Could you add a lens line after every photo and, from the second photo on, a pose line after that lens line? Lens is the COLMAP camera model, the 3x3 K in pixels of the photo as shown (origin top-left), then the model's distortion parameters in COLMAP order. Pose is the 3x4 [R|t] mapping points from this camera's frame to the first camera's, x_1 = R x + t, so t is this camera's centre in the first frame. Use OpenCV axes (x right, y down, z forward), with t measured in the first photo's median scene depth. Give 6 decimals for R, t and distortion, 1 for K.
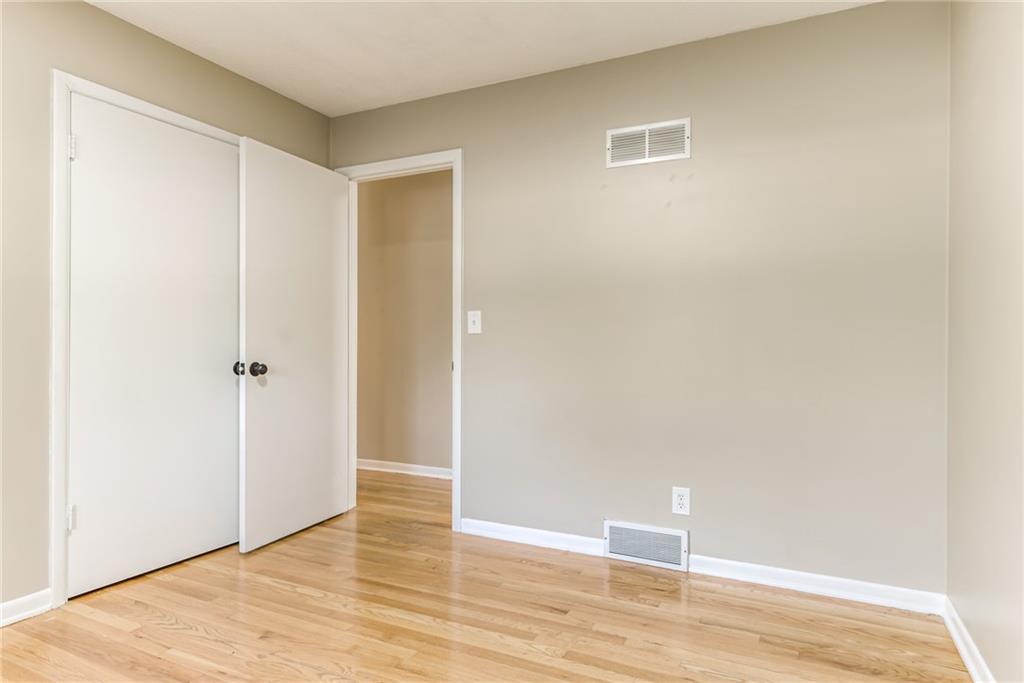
lens RADIAL K [[576.8, 0, 513.0], [0, 576.8, 340.8], [0, 0, 1]] dist [0.005445, 0.000916]
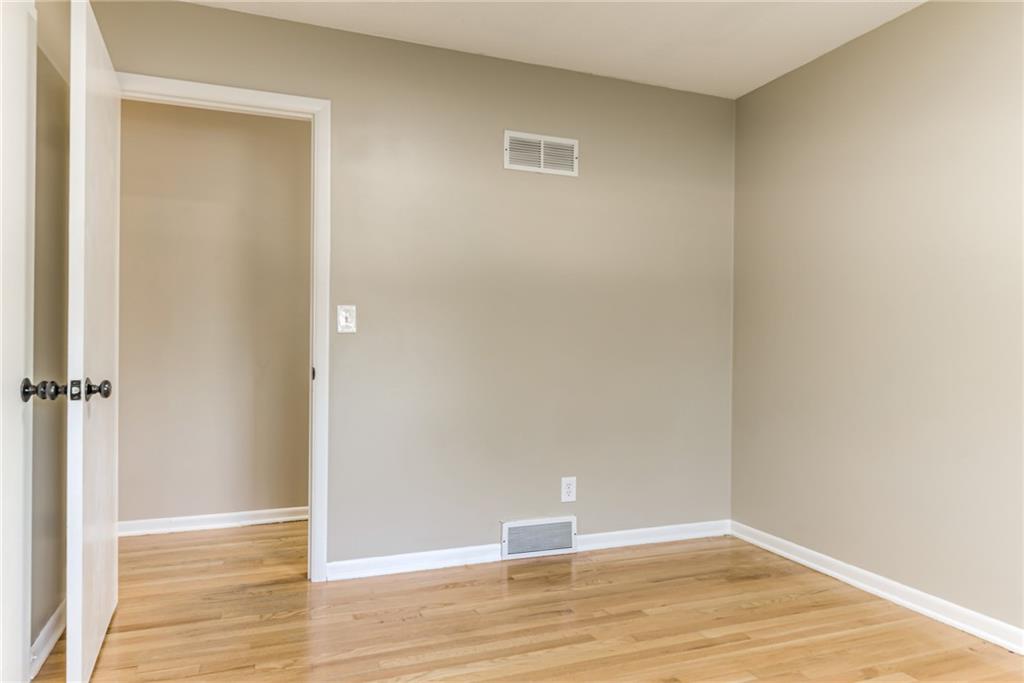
lens RADIAL K [[619.9, 0, 525.9], [0, 619.9, 343.1], [0, 0, 1]] dist [0.004820, 0.000367]
pose [[0.697892, 0.001566, 0.716201, -0.587179], [-0.007046, 0.999964, 0.004679, -0.004392], [-0.716168, -0.008311, 0.697878, 0.234036]]
